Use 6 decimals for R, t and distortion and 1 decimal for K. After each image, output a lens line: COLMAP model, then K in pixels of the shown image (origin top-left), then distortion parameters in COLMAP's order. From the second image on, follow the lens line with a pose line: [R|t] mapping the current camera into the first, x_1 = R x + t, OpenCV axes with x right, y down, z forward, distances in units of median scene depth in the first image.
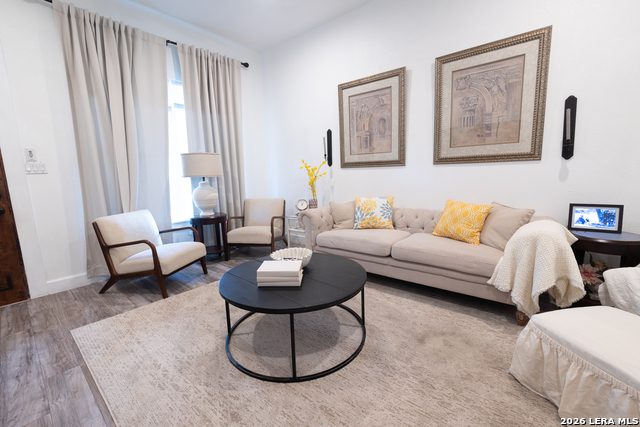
lens RADIAL K [[272.0, 0, 321.1], [0, 272.0, 213.6], [0, 0, 1]] dist [-0.004094, 0.000305]
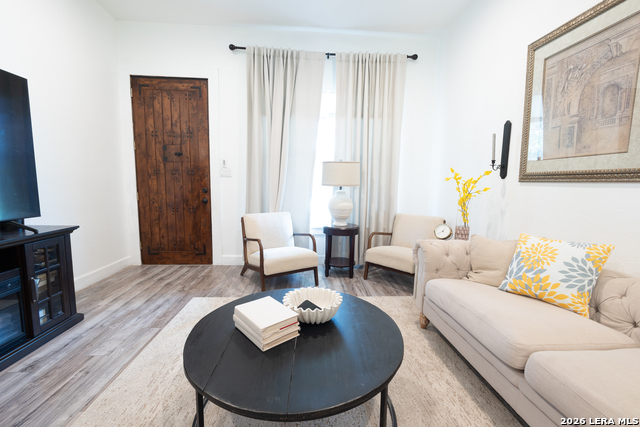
lens RADIAL K [[272.0, 0, 319.2], [0, 272.0, 213.5], [0, 0, 1]] dist [-0.004094, 0.000305]
pose [[0.691427, 0.122143, -0.712046, 0.269153], [-0.147308, 0.988734, 0.026564, -0.064276], [0.707269, 0.086523, 0.701630, 0.351997]]
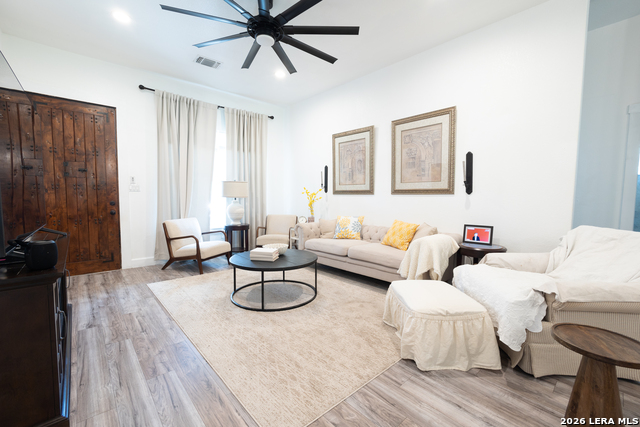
lens RADIAL K [[272.0, 0, 320.8], [0, 272.0, 214.6], [0, 0, 1]] dist [-0.004094, 0.000305]
pose [[0.989437, 0.046110, -0.137433, 0.265166], [-0.057445, 0.995164, -0.079680, 0.053365], [0.133095, 0.086733, 0.987301, -0.414158]]
